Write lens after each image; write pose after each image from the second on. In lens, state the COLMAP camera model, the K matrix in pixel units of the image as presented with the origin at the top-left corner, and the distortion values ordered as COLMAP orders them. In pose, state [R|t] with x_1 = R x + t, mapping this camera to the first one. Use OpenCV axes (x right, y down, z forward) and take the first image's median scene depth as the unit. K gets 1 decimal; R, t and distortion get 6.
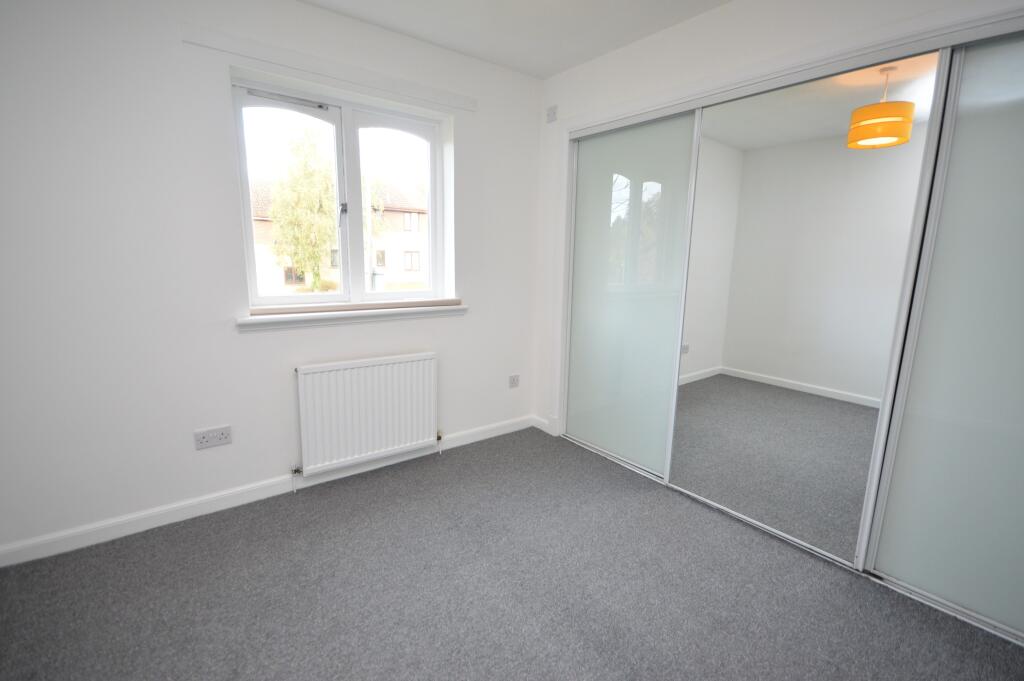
lens RADIAL K [[456.6, 0, 504.4], [0, 456.6, 342.5], [0, 0, 1]] dist [0.000780, -0.000255]
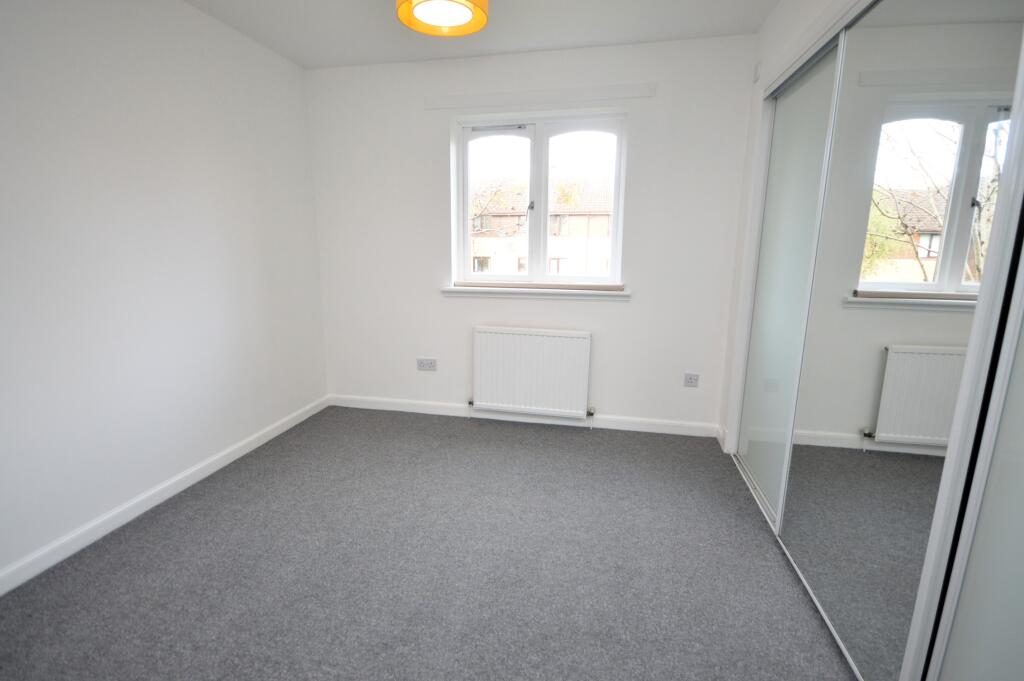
lens RADIAL K [[490.9, 0, 513.0], [0, 490.9, 340.8], [0, 0, 1]] dist [0.001348, 0.000312]
pose [[0.648424, 0.130463, -0.750017, 0.695239], [-0.133980, 0.989385, 0.056269, -0.000142], [0.749397, 0.064001, 0.659020, 0.119768]]
